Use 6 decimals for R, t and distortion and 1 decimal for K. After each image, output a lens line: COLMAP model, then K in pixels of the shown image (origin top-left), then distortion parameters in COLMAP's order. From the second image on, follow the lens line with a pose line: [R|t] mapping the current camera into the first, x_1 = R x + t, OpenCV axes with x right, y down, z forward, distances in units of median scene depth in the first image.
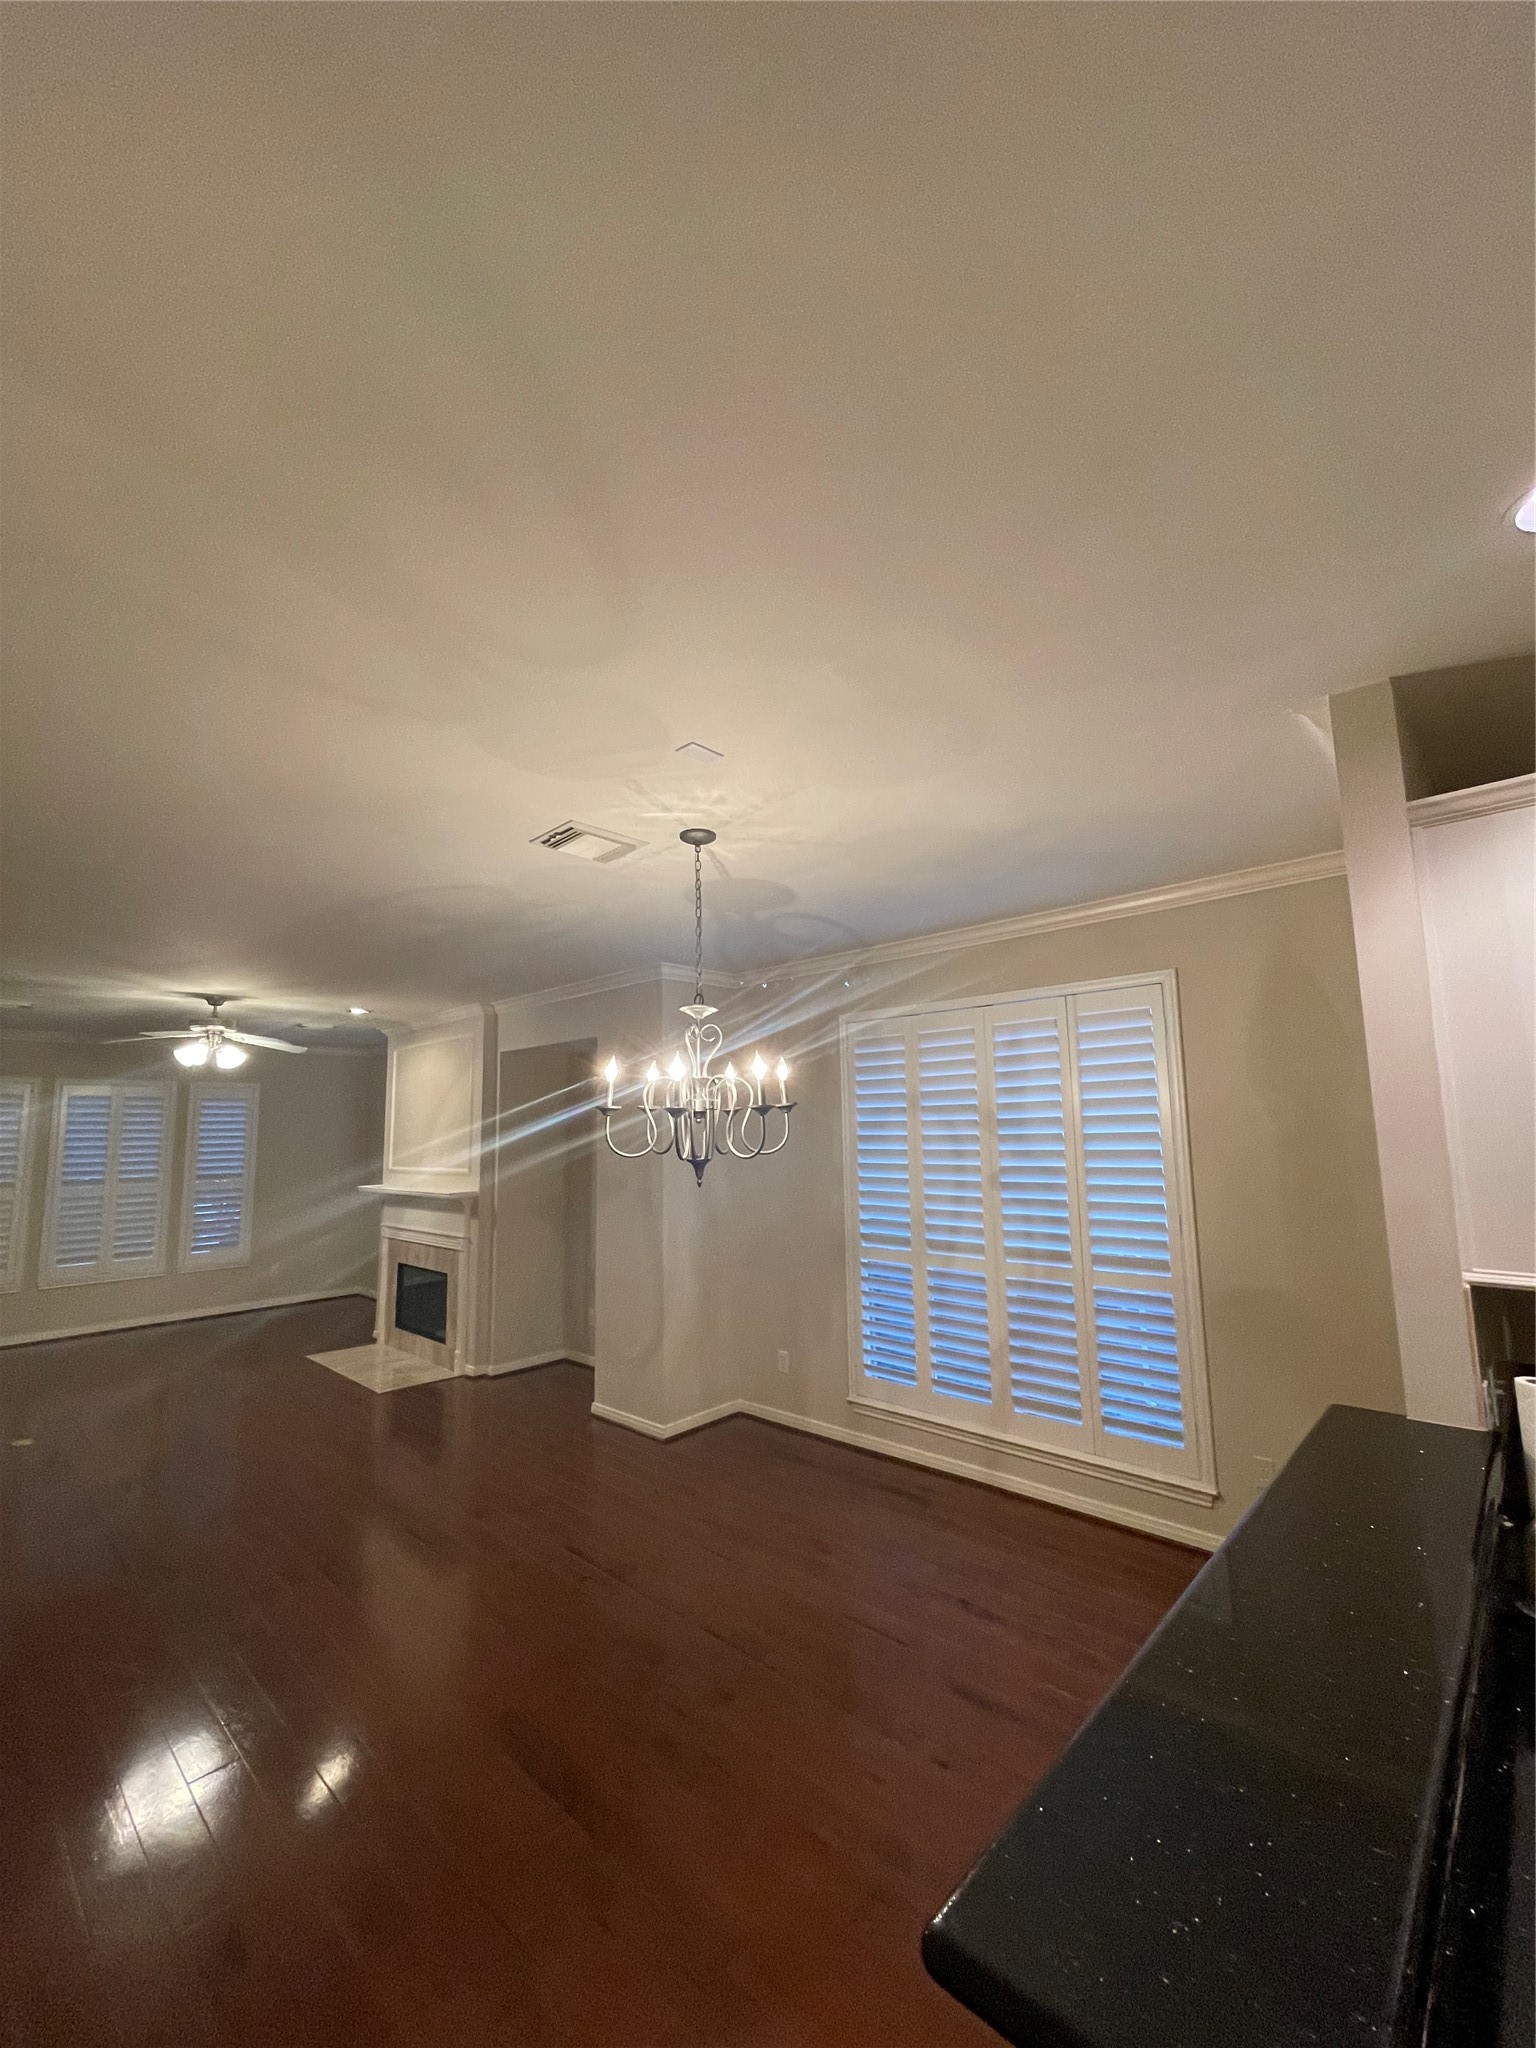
lens RADIAL K [[827.3, 0, 769.7], [0, 827.3, 1028.0], [0, 0, 1]] dist [-0.002809, -0.000214]
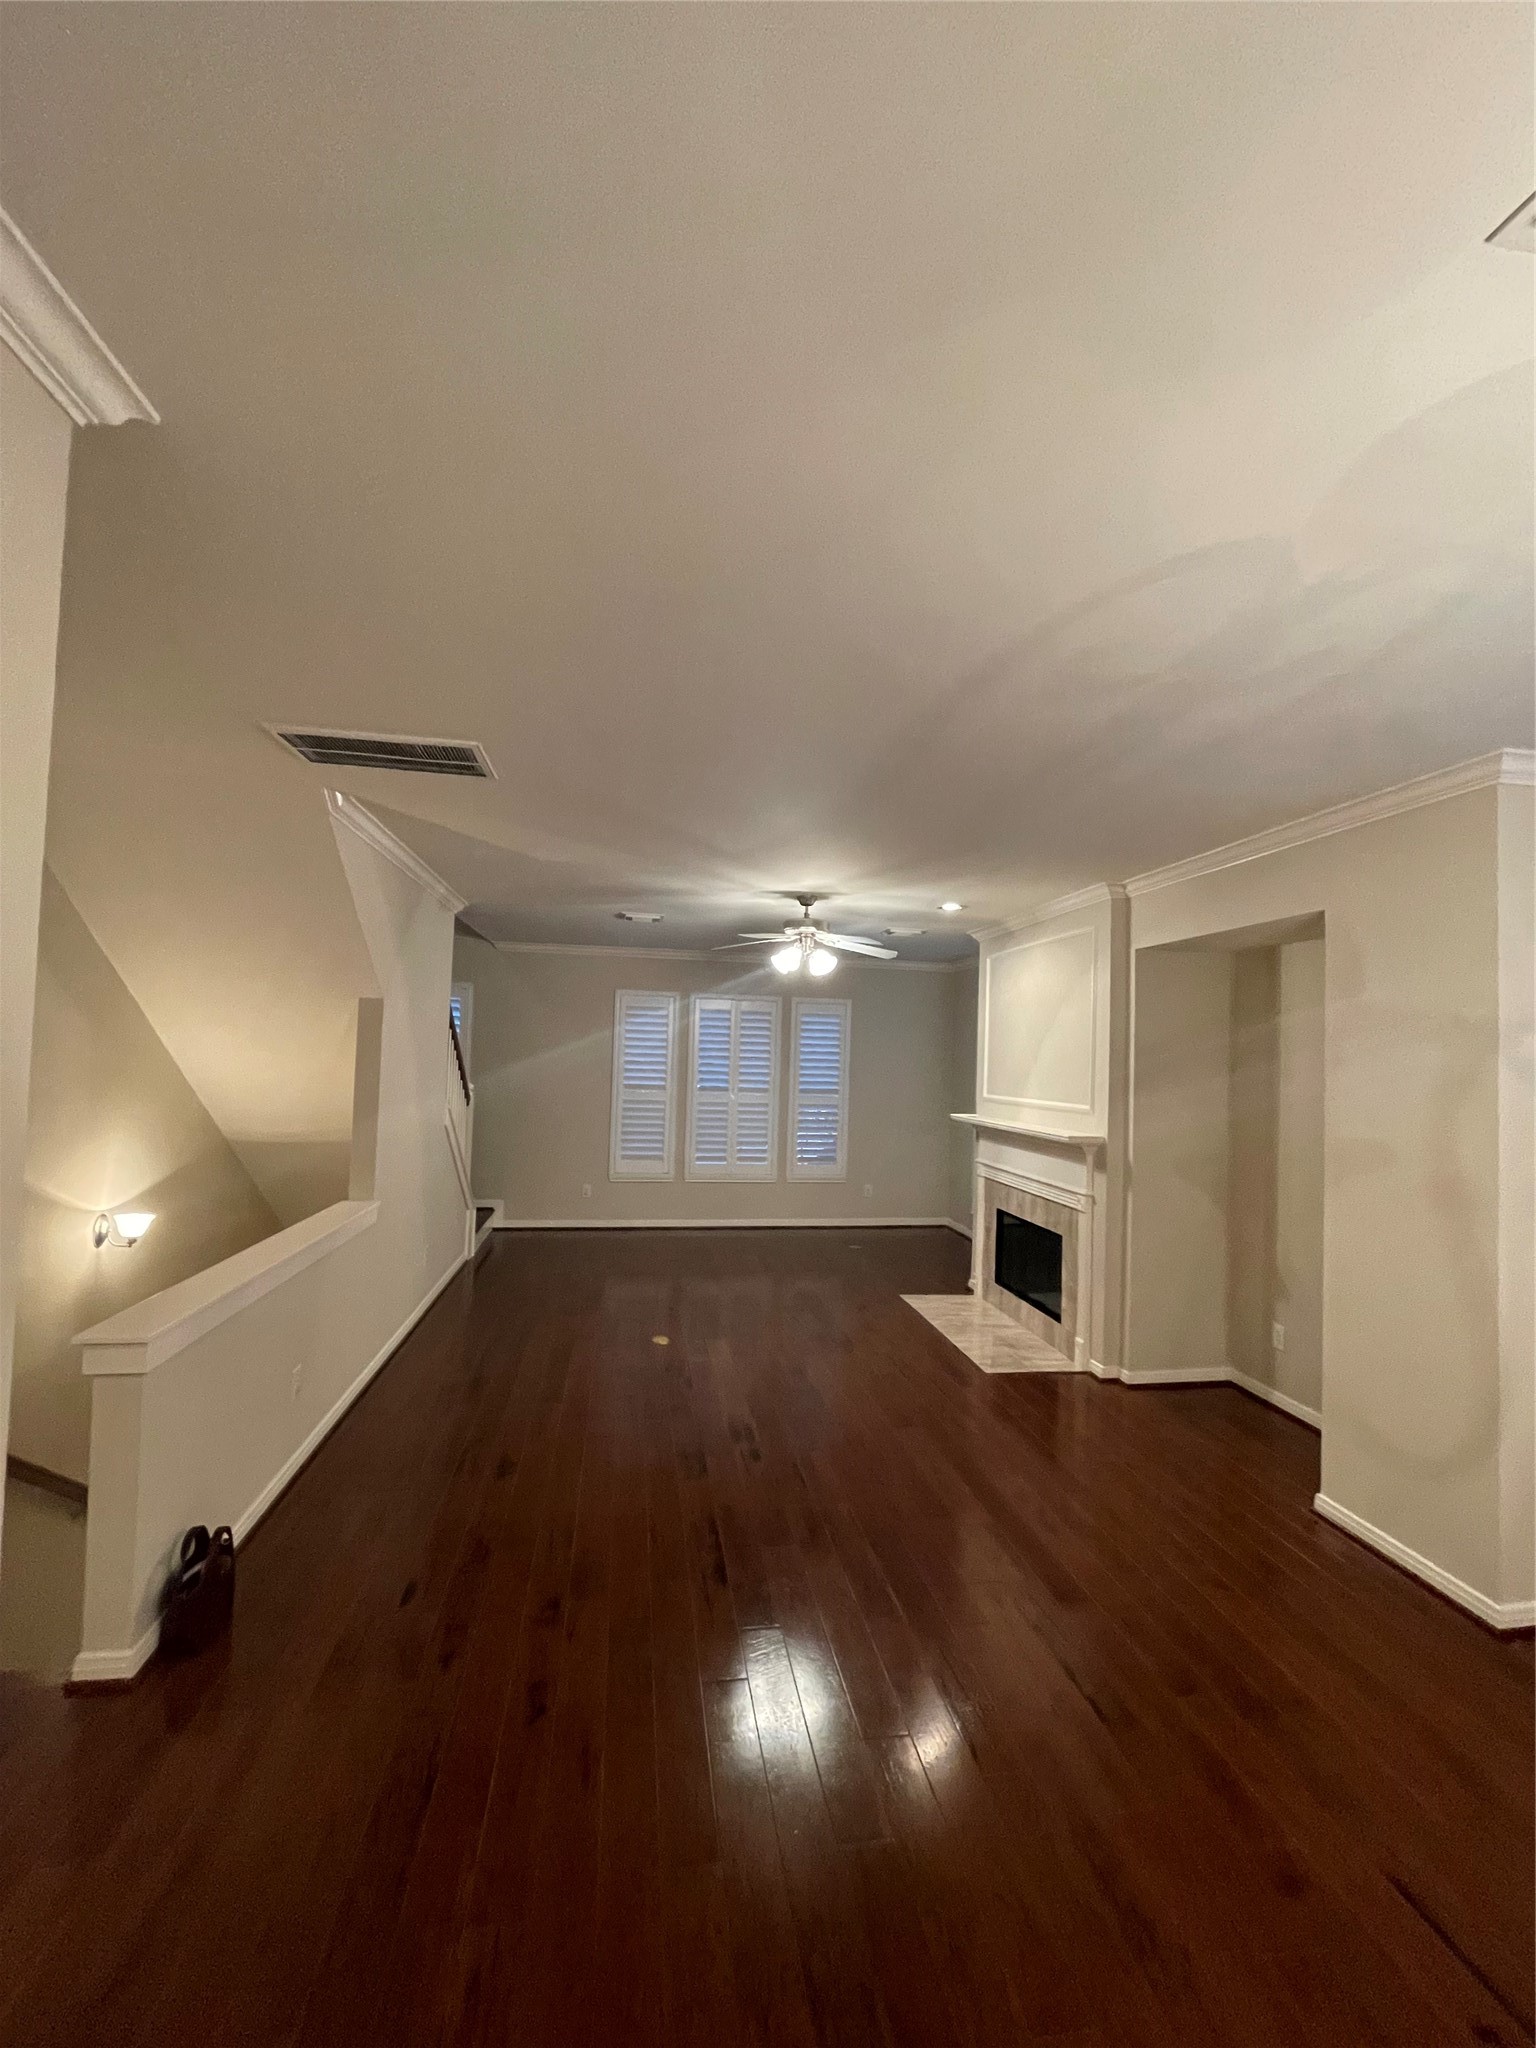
lens RADIAL K [[827.3, 0, 769.7], [0, 827.3, 1028.0], [0, 0, 1]] dist [-0.002809, -0.000214]
pose [[0.796440, 0.021021, -0.604352, -0.171370], [0.030961, 0.996667, 0.075468, 0.039973], [0.603924, -0.078817, 0.793135, 0.275372]]
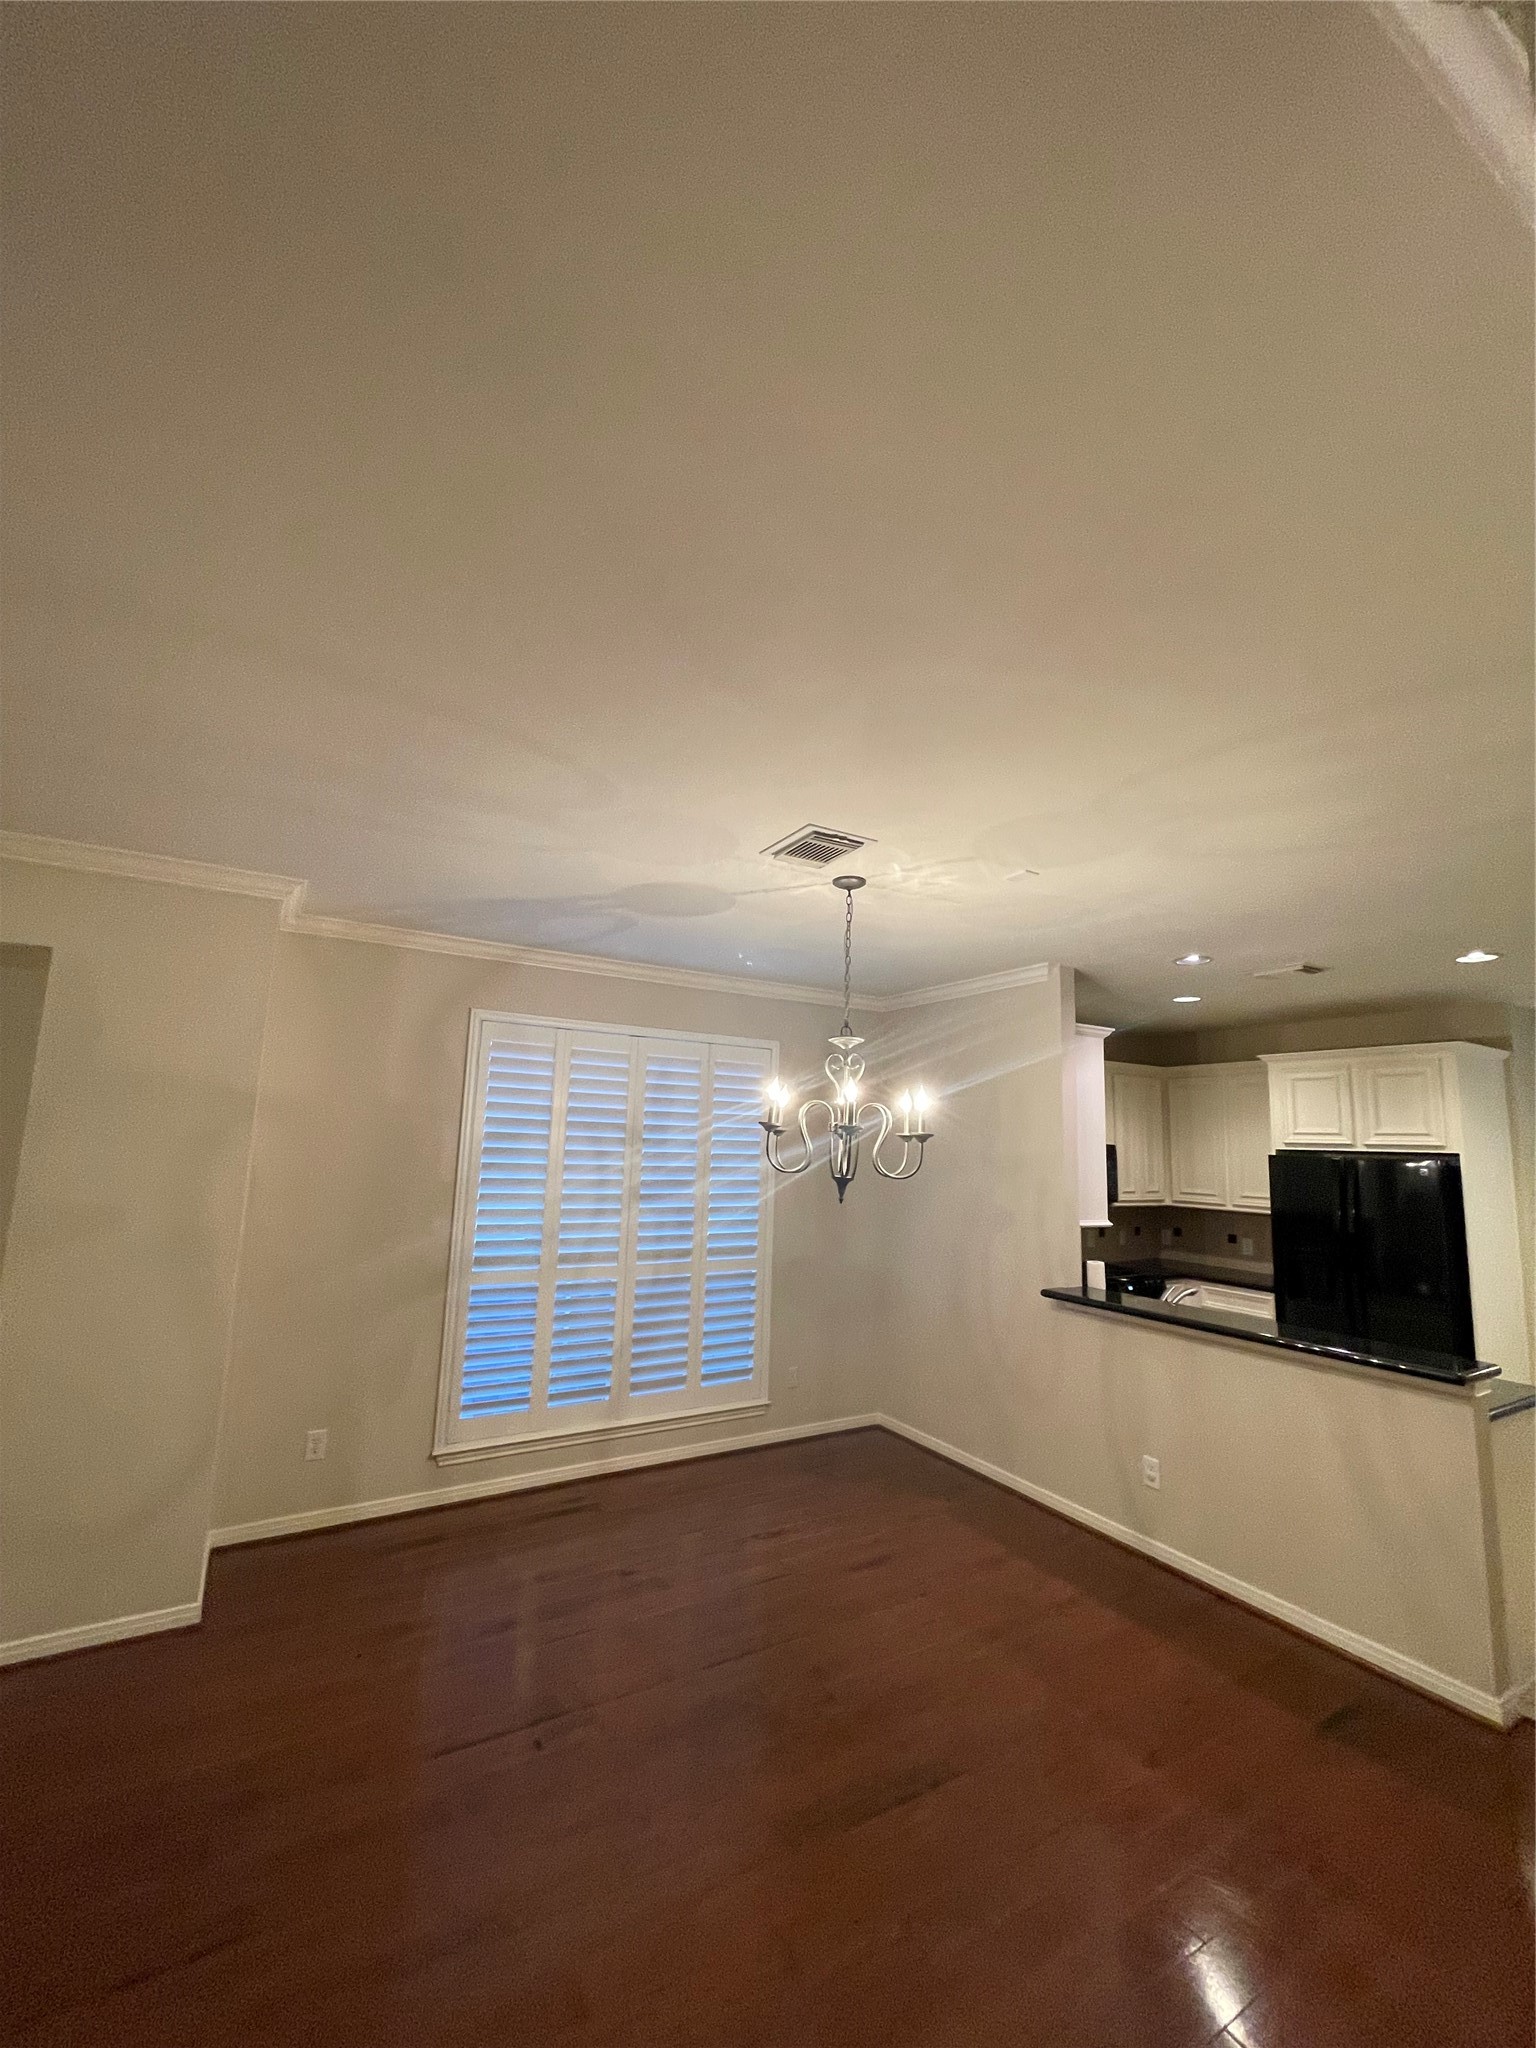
lens RADIAL K [[827.3, 0, 769.7], [0, 827.3, 1028.0], [0, 0, 1]] dist [-0.002809, -0.000214]
pose [[0.268293, 0.161288, 0.949740, -0.606375], [-0.153471, 0.980449, -0.123149, 0.058588], [-0.951034, -0.112717, 0.287801, 0.411195]]
